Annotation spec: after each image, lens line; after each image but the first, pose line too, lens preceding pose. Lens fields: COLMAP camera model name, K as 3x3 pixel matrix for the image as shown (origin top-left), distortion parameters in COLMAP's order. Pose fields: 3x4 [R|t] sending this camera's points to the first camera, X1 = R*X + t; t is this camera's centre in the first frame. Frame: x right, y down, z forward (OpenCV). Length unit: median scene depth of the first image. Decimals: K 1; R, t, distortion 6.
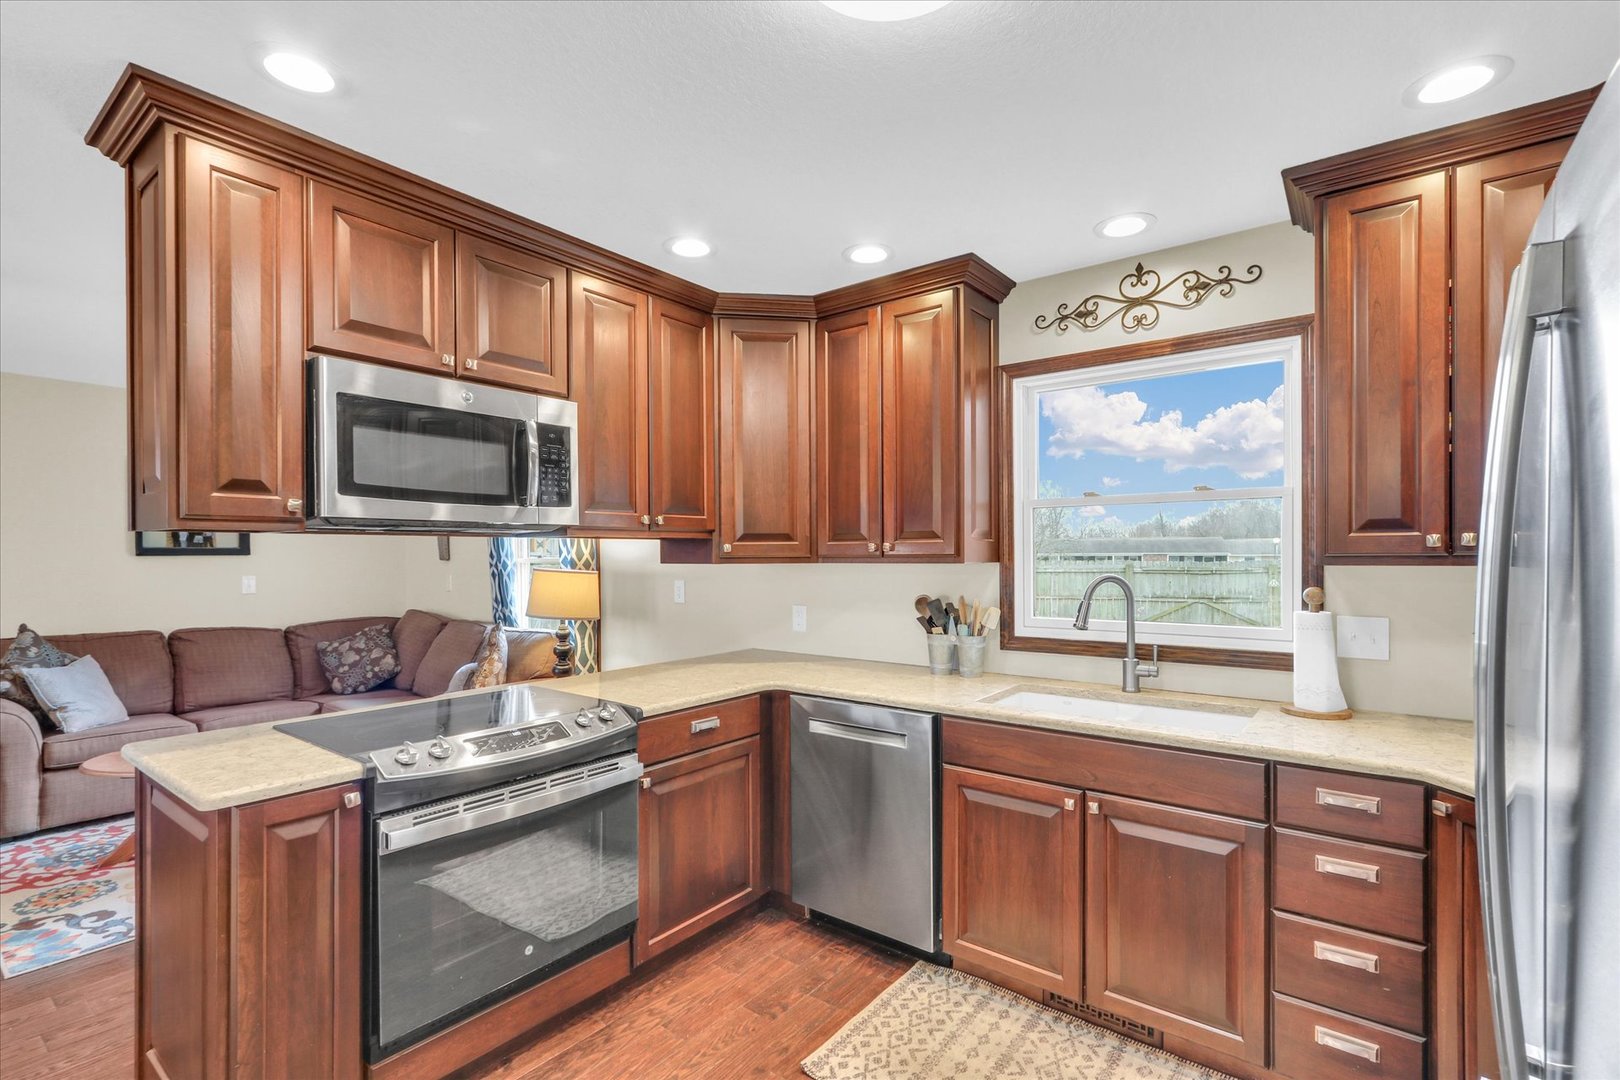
lens RADIAL K [[765.9, 0, 820.5], [0, 765.9, 555.3], [0, 0, 1]] dist [0.009876, 0.001102]
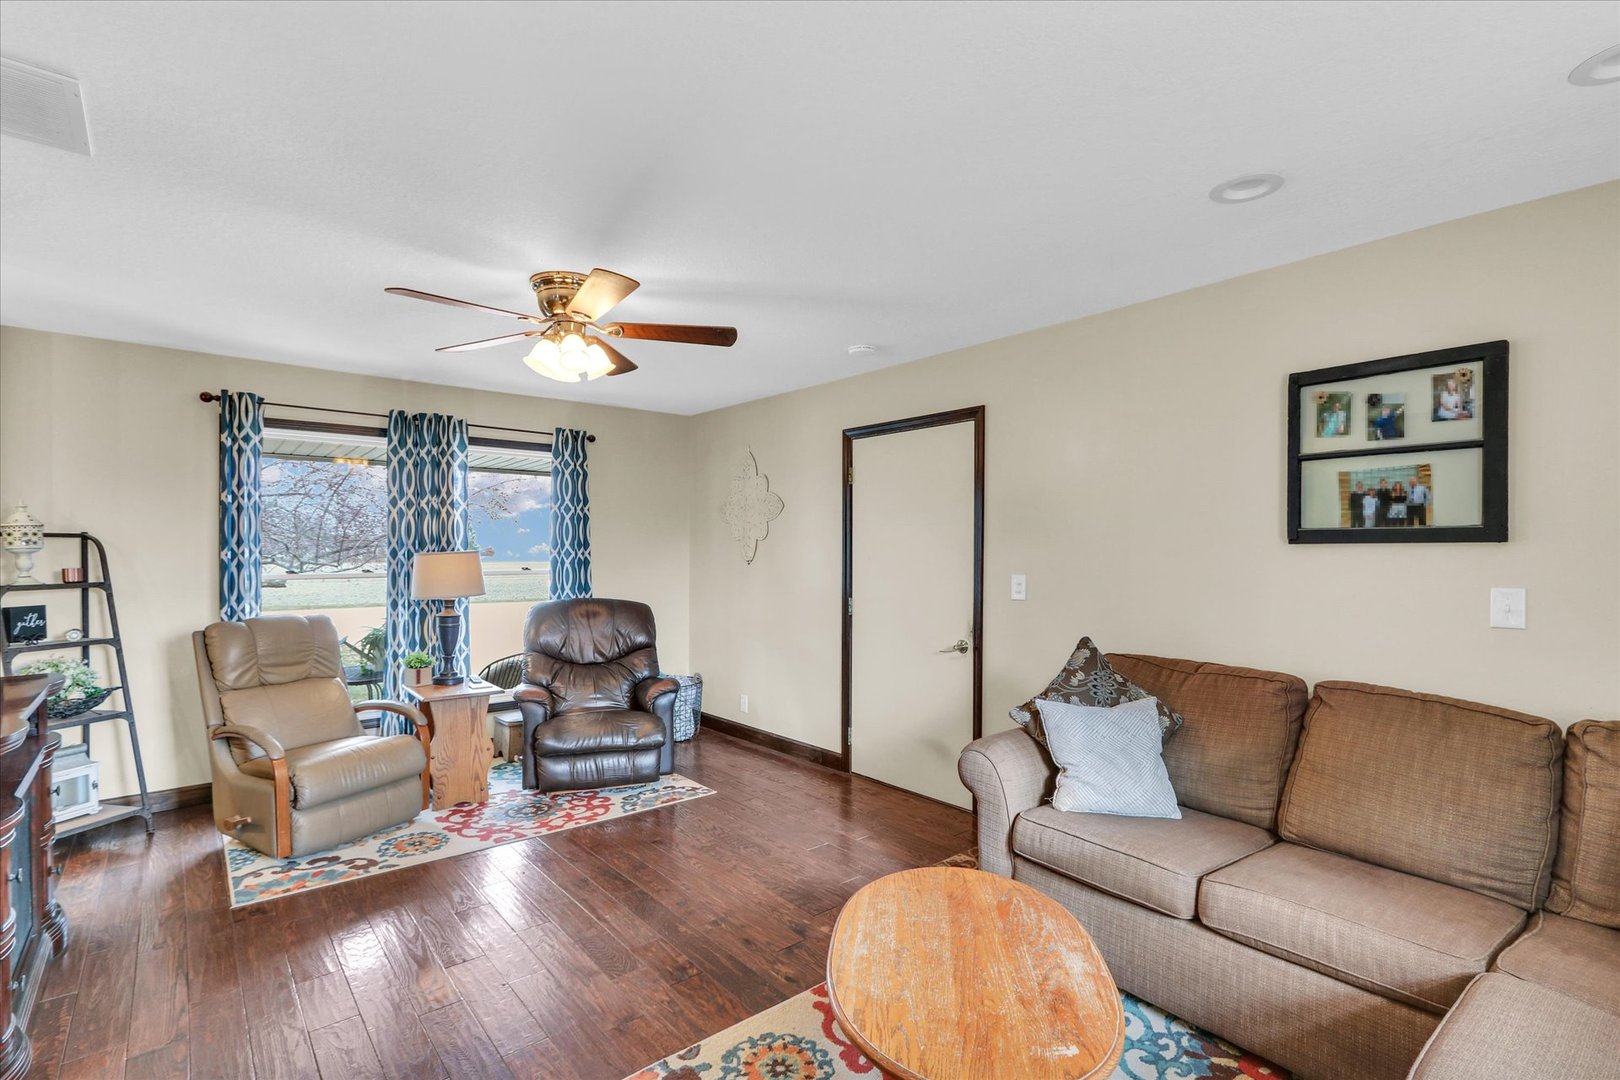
lens RADIAL K [[765.9, 0, 814.6], [0, 765.9, 549.4], [0, 0, 1]] dist [0.009876, 0.001102]
pose [[-0.220118, 0.014987, -0.975358, -0.370161], [0.003768, 0.999888, 0.014514, -0.006745], [0.975466, -0.000480, -0.220149, 1.223224]]
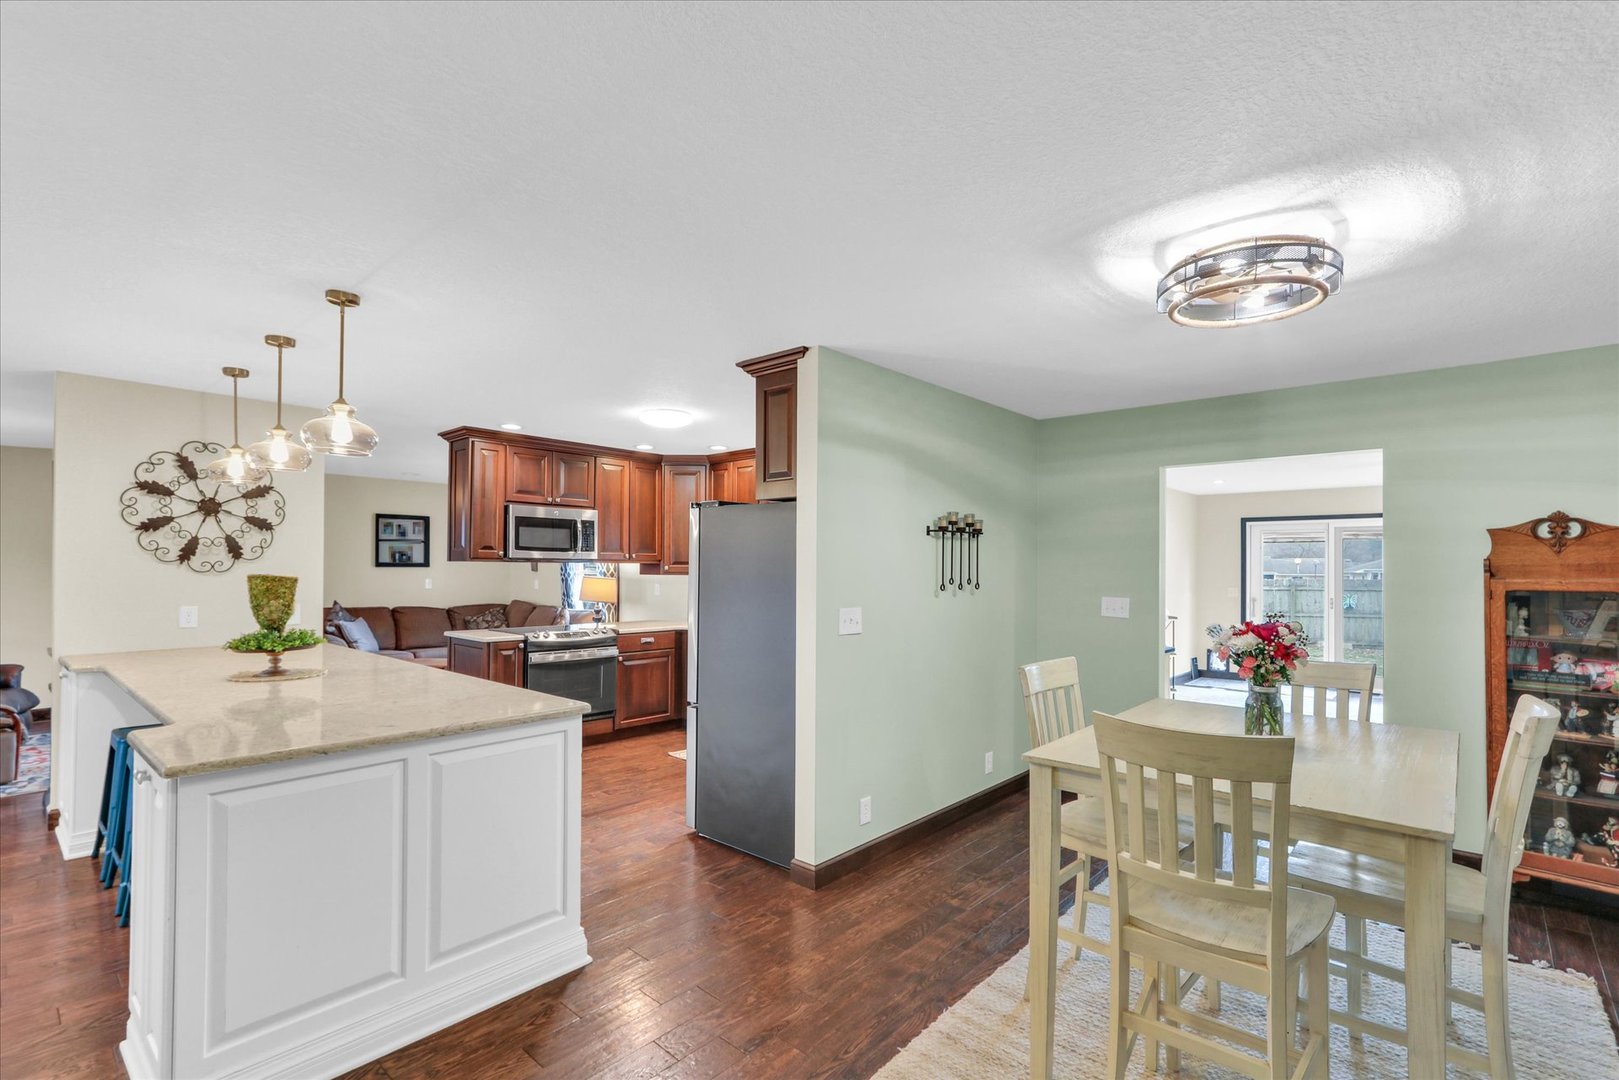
lens RADIAL K [[765.5, 0, 838.2], [0, 765.5, 560.2], [0, 0, 1]] dist [0.009876, 0.001102]
pose [[0.998447, 0.012511, -0.054280, 0.518120], [-0.013139, 0.999851, -0.011212, -0.014222], [0.054132, 0.011908, 0.998463, -1.246907]]
